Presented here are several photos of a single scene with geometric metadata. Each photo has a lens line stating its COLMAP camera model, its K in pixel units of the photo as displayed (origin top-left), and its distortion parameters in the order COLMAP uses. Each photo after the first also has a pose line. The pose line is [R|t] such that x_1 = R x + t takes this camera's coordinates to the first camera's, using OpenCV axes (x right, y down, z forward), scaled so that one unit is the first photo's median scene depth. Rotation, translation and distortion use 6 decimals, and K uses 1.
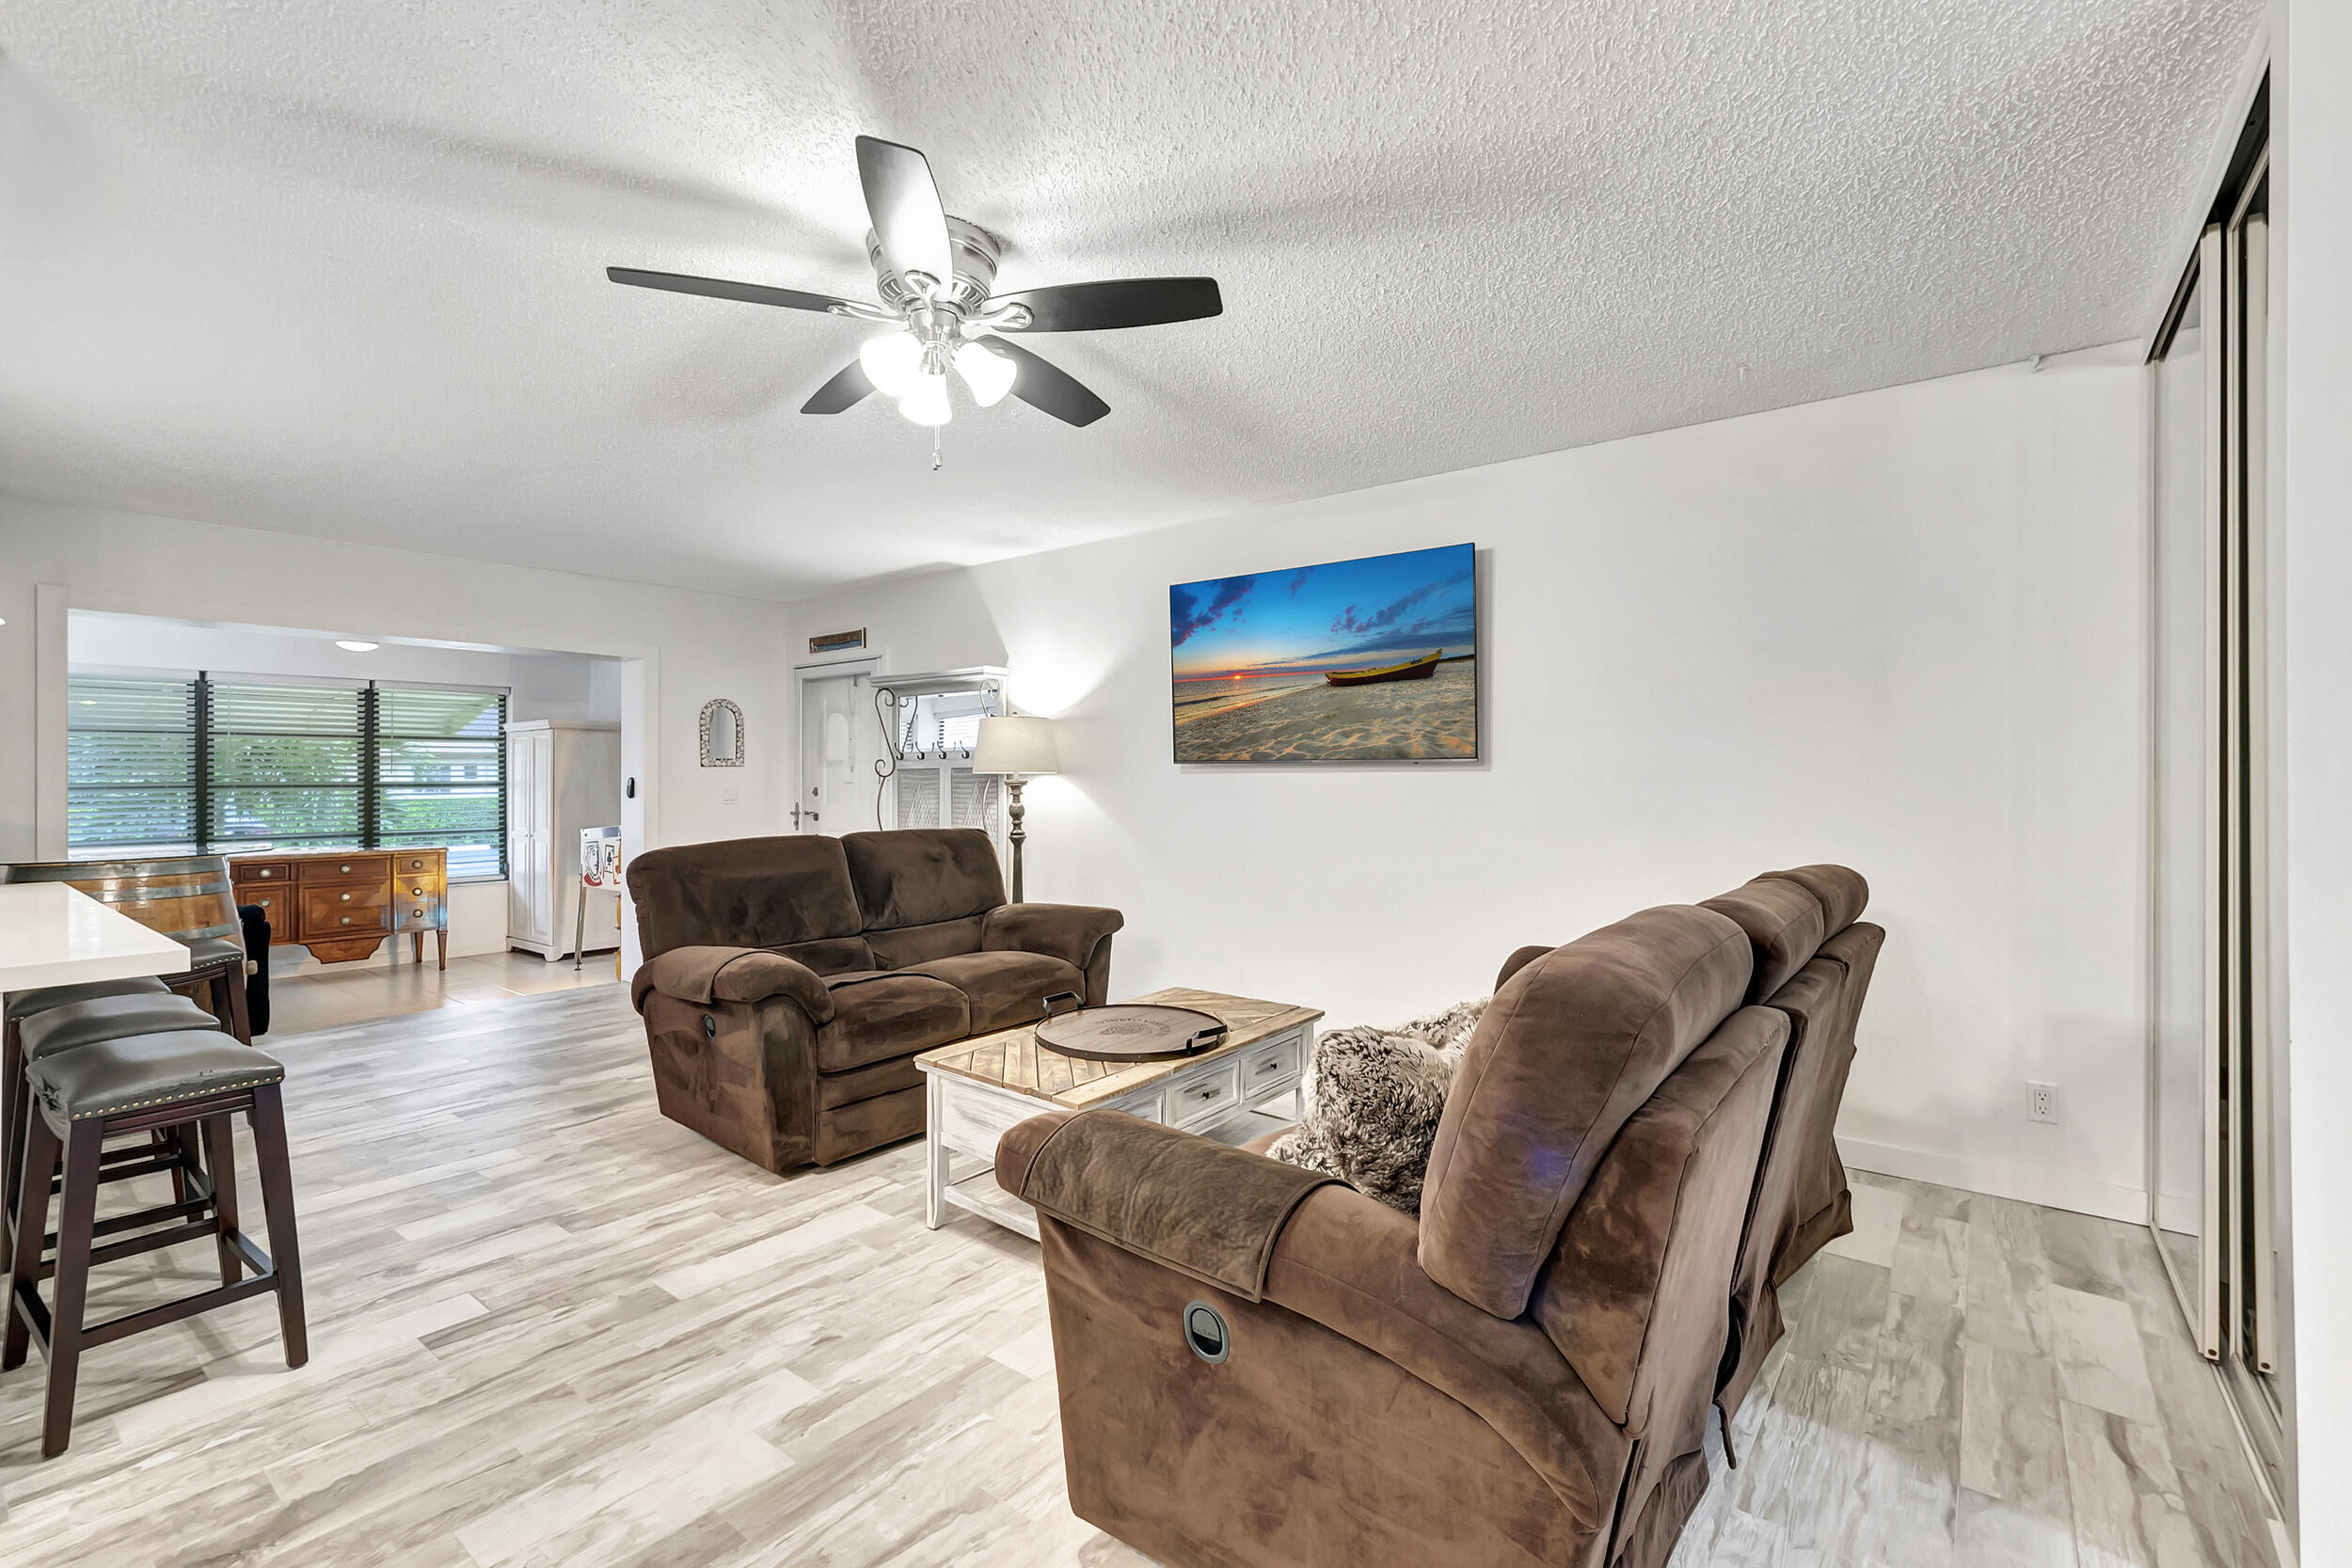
lens RADIAL K [[1042.1, 0, 1169.0], [0, 1042.1, 768.5], [0, 0, 1]] dist [-0.008323, 0.003908]
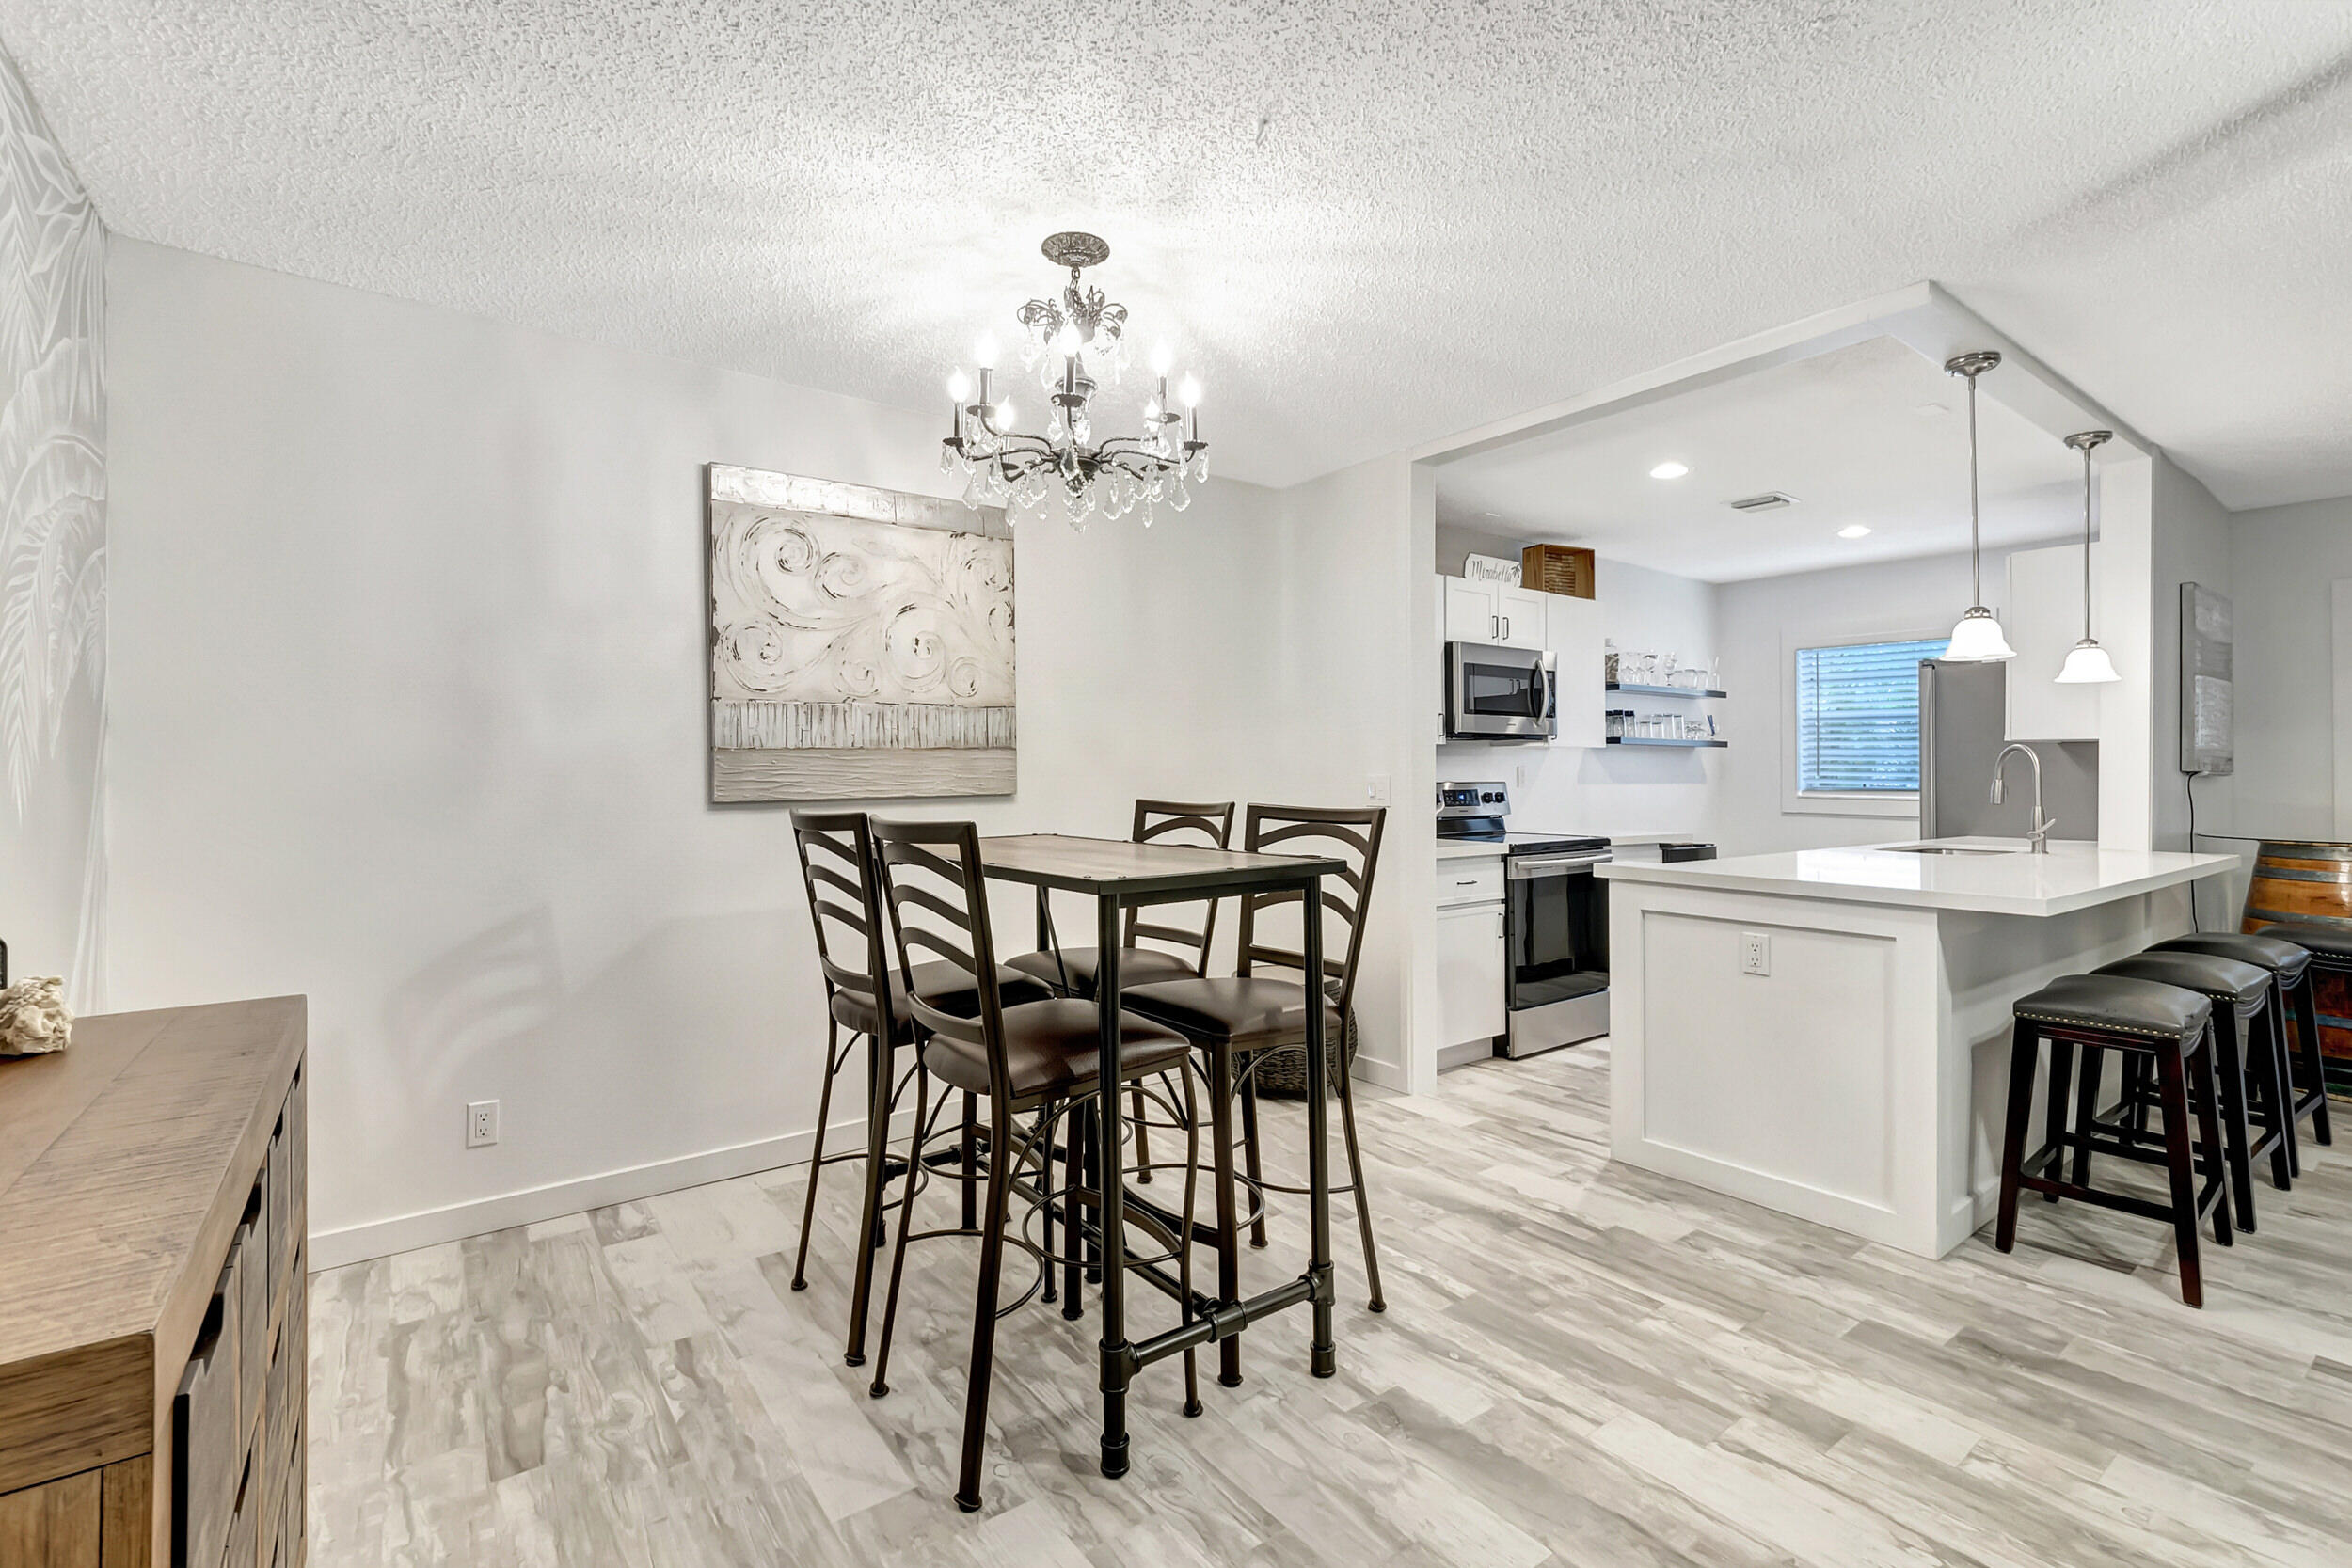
lens RADIAL K [[1042.1, 0, 1172.8], [0, 1042.1, 762.1], [0, 0, 1]] dist [-0.008323, 0.003908]
pose [[-0.258645, 0.000286, -0.965972, 0.250466], [0.008854, 0.999959, -0.002074, -0.001931], [0.965932, -0.009089, -0.258637, 0.126994]]
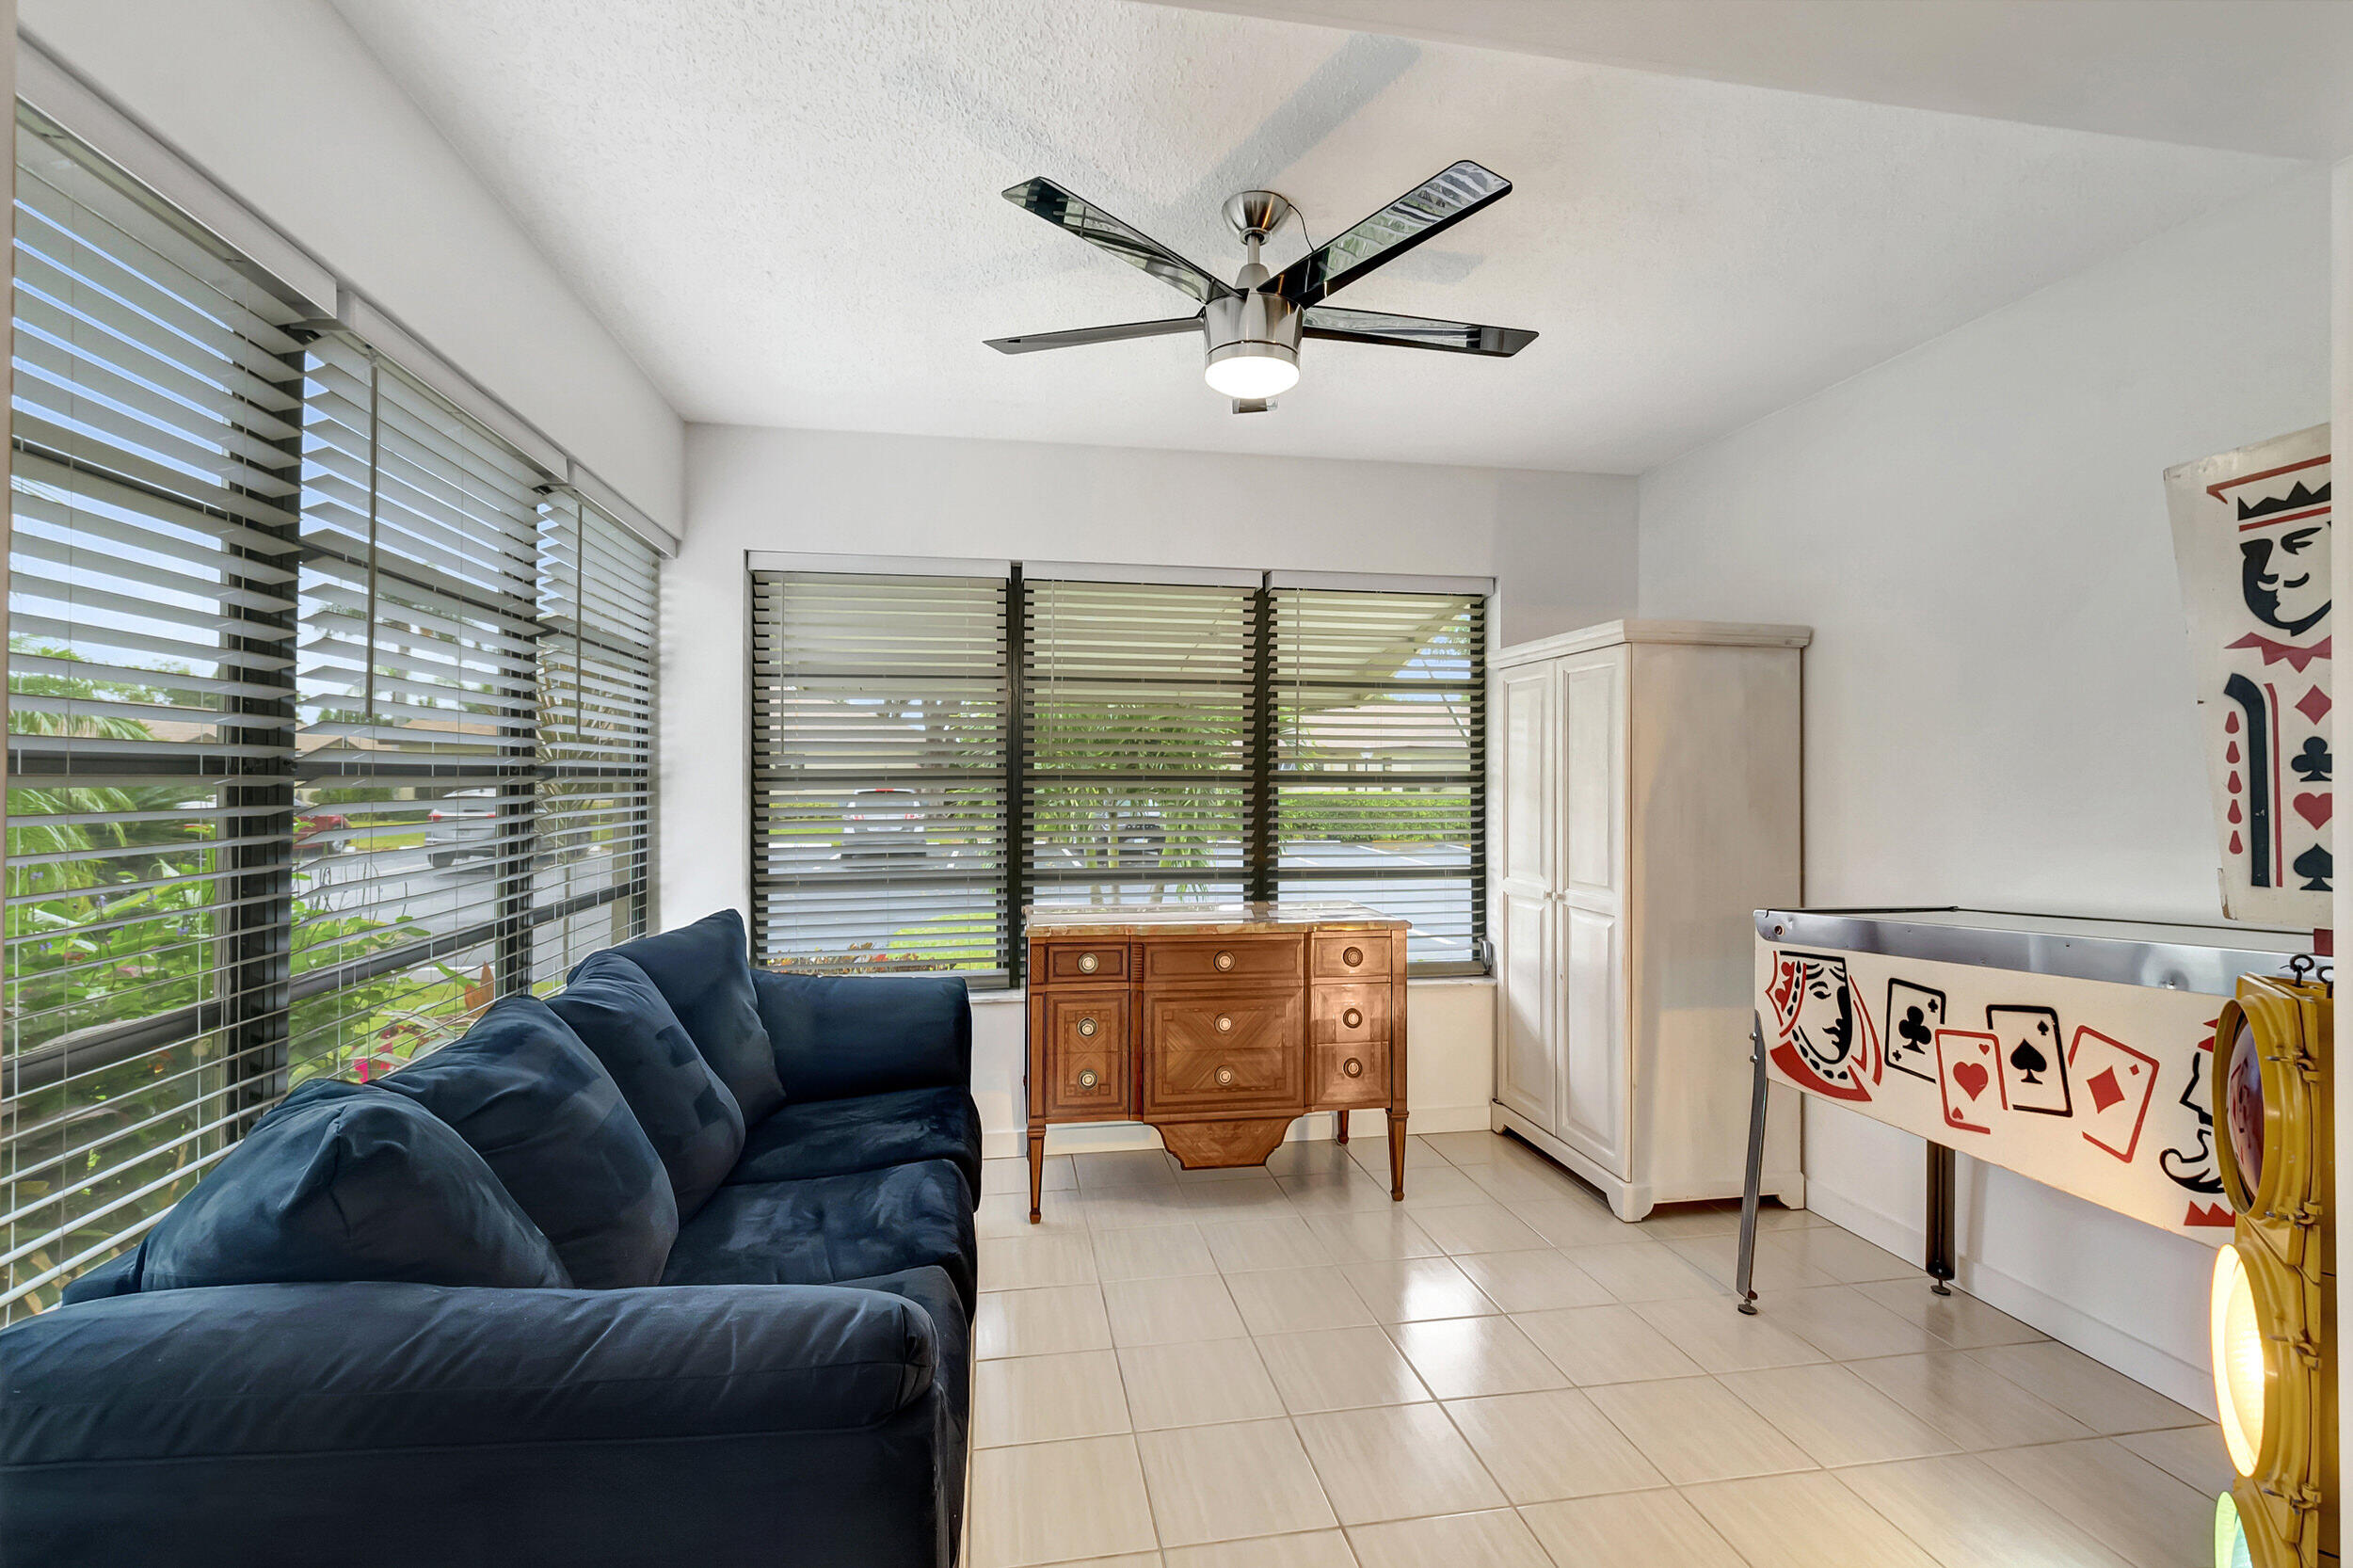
lens RADIAL K [[1042.6, 0, 1154.1], [0, 1042.6, 763.3], [0, 0, 1]] dist [-0.008323, 0.003908]
pose [[0.736414, -0.000980, -0.676530, -0.845492], [-0.000933, 0.999997, -0.002464, 0.018722], [0.676530, 0.002446, 0.736411, 1.072667]]
